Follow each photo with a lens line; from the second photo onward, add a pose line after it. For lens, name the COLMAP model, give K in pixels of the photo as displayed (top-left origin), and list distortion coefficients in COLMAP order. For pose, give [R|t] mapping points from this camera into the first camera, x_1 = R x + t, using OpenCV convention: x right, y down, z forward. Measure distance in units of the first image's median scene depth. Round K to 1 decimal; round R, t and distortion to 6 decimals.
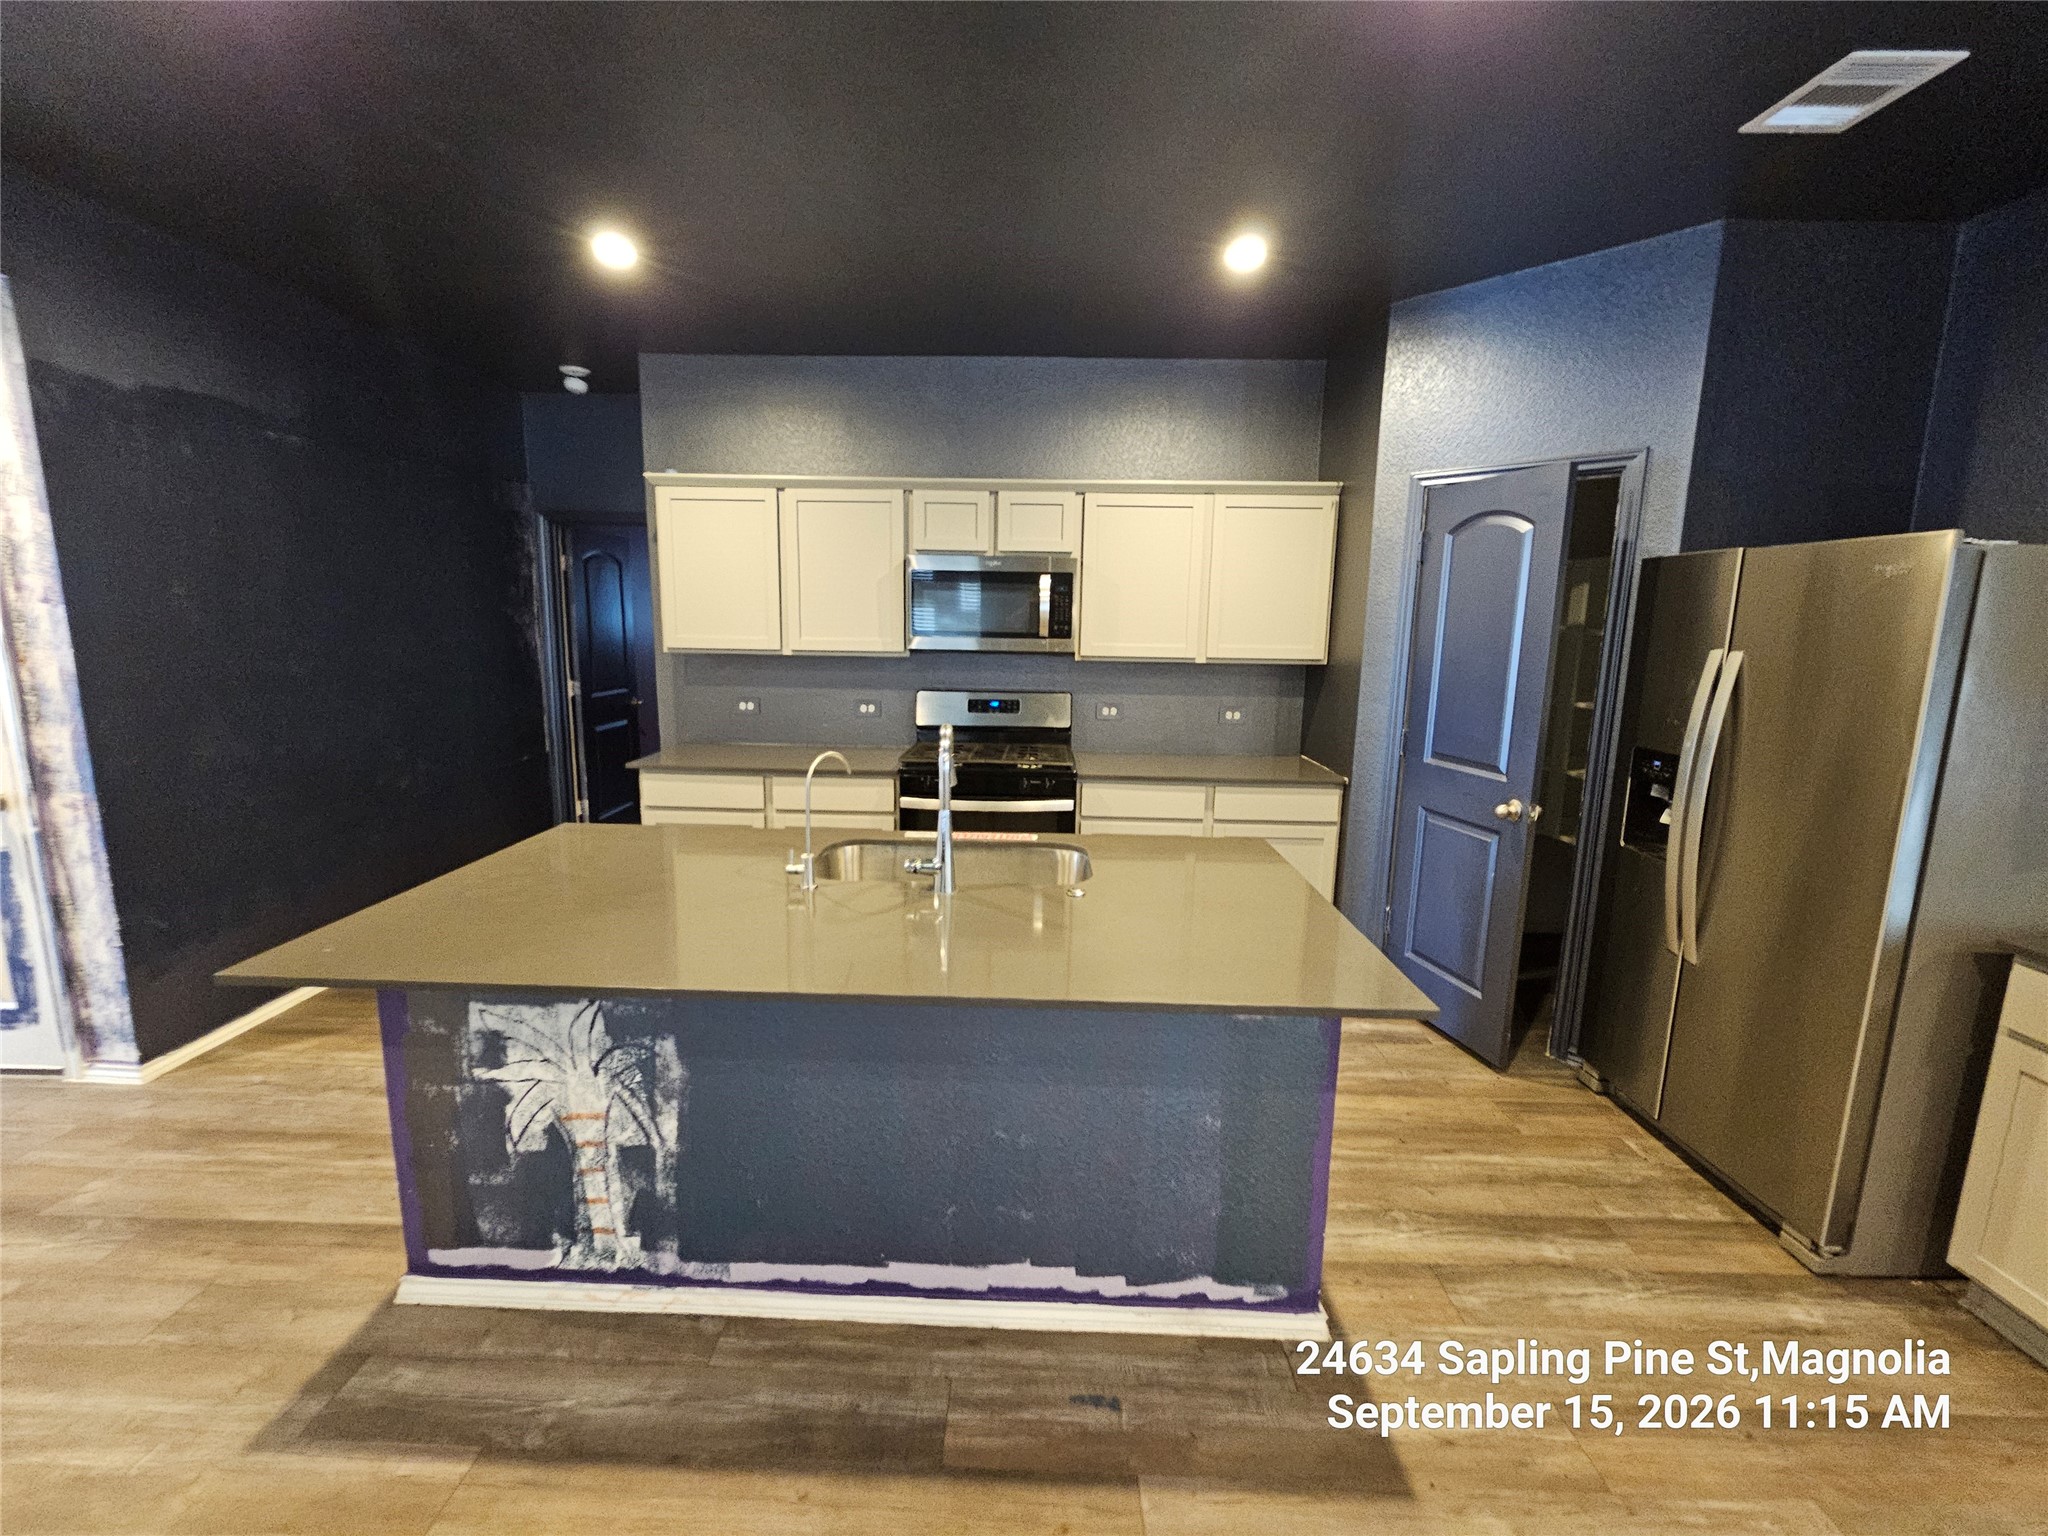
lens RADIAL K [[843.2, 0, 1011.4], [0, 843.2, 759.4], [0, 0, 1]] dist [-0.001028, -0.000578]
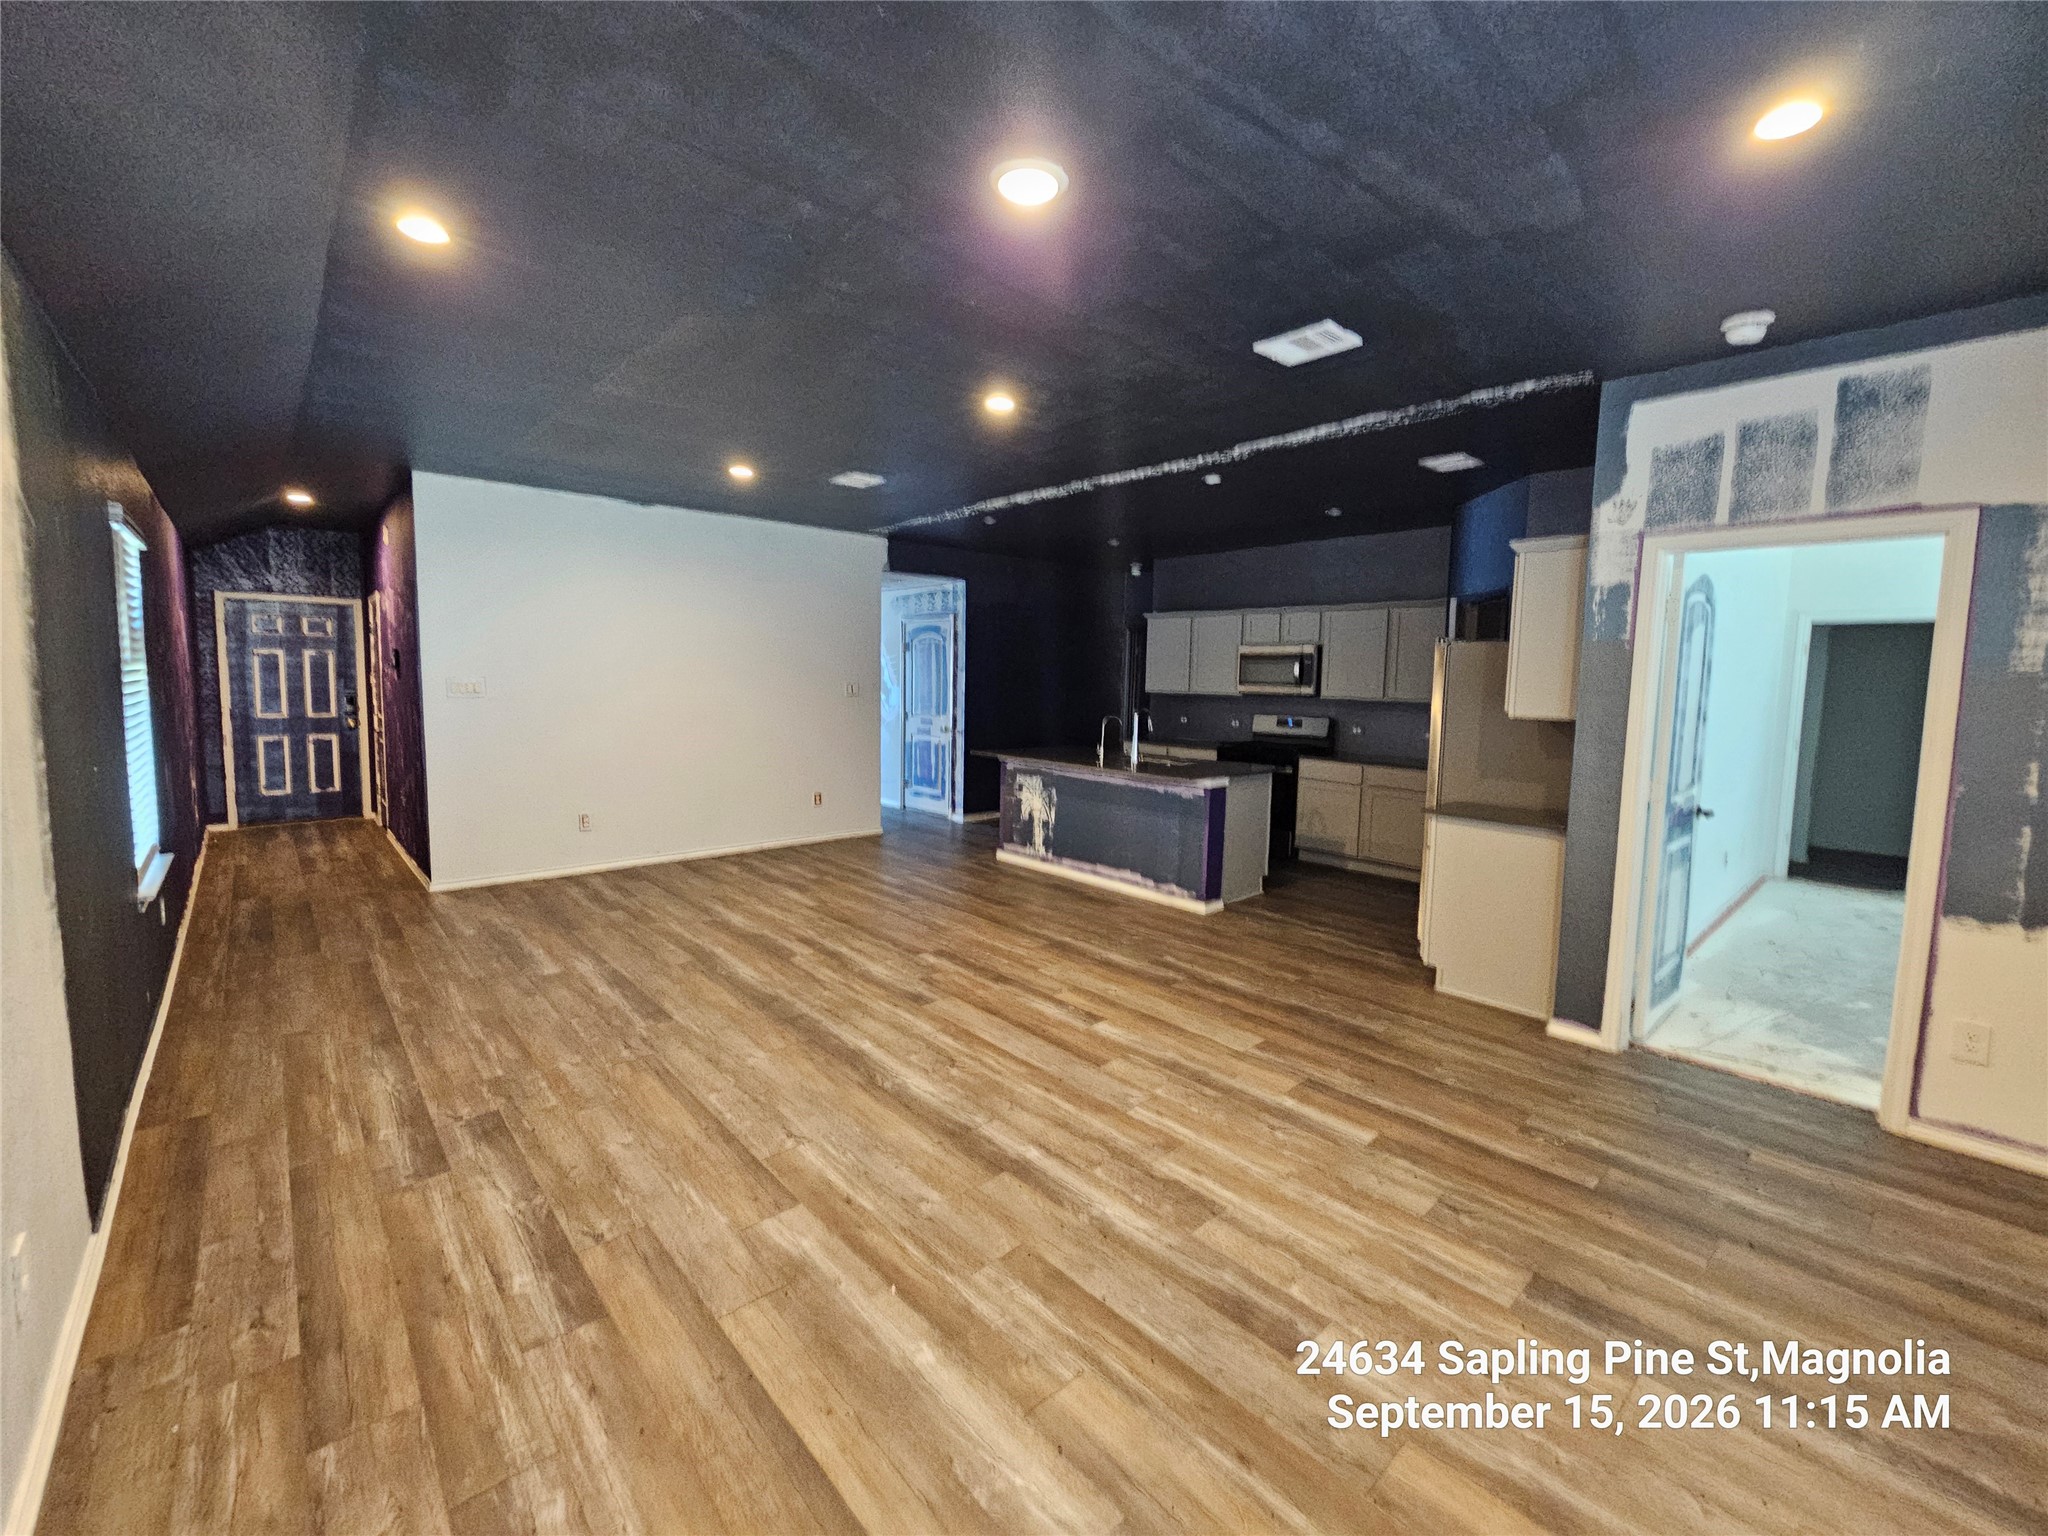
lens RADIAL K [[854.9, 0, 1008.7], [0, 854.9, 751.8], [0, 0, 1]] dist [0.000406, 0.000301]
pose [[0.685636, 0.060510, -0.725425, 2.042961], [-0.124013, 0.991681, -0.034492, 0.311304], [0.717303, 0.113611, 0.687436, -1.629463]]
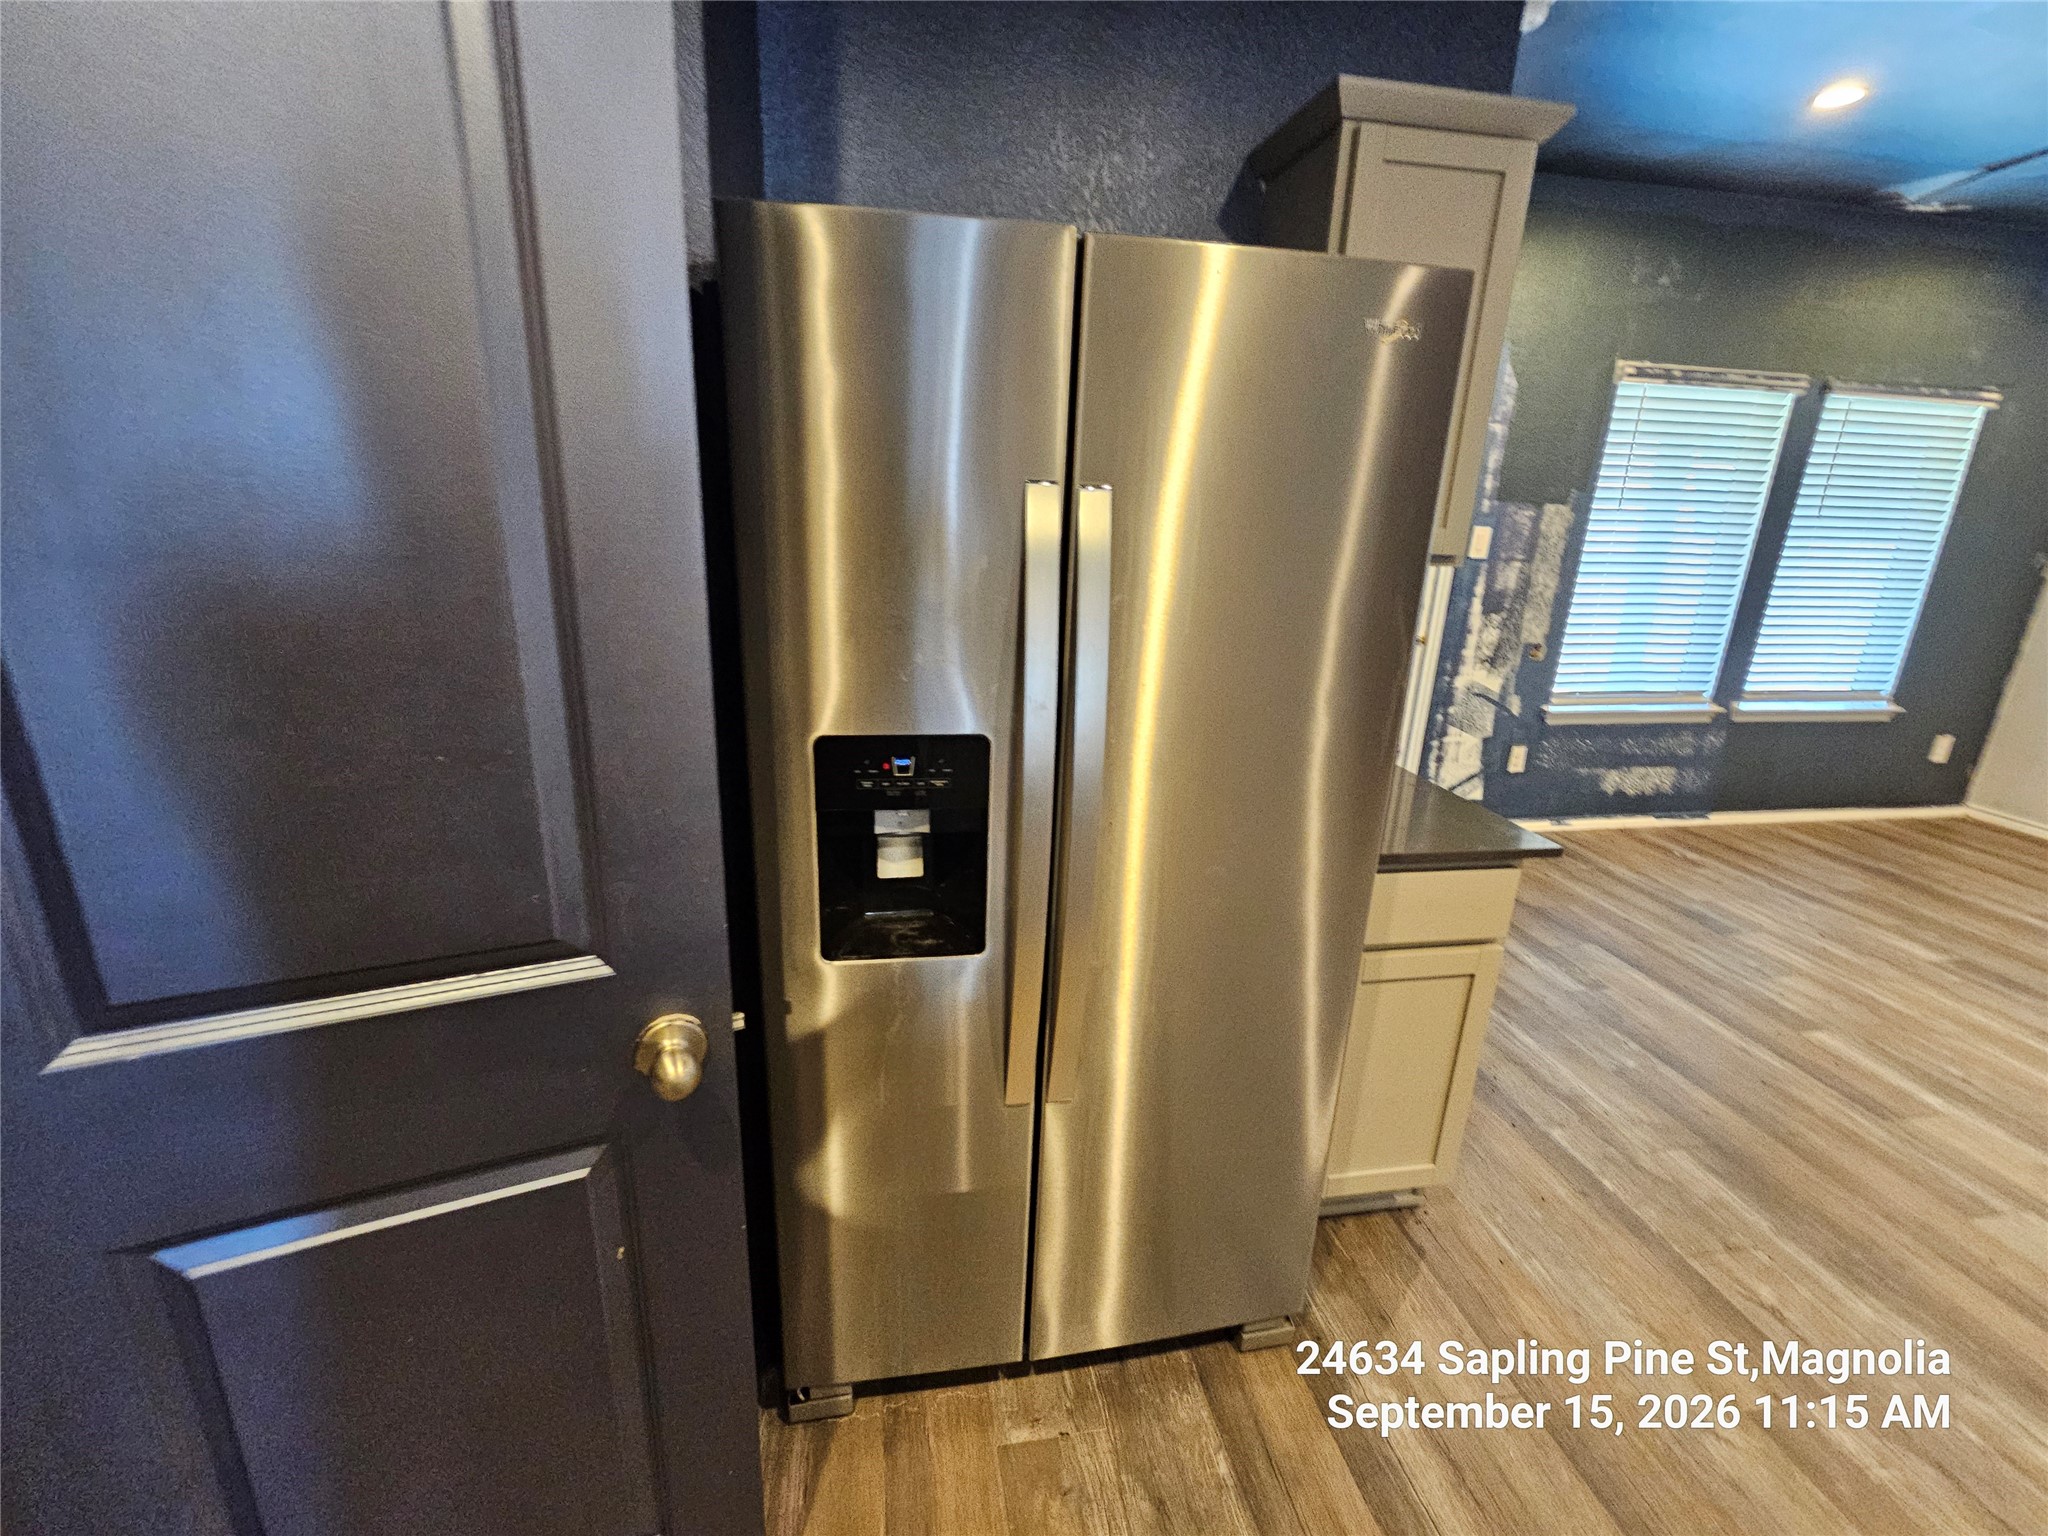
lens RADIAL K [[854.9, 0, 1008.7], [0, 854.9, 751.8], [0, 0, 1]] dist [0.000406, 0.000301]
pose [[-0.195274, -0.296265, 0.934930, 0.490832], [0.124626, 0.938059, 0.323286, -0.184582], [-0.972798, 0.179646, -0.146257, 1.400560]]
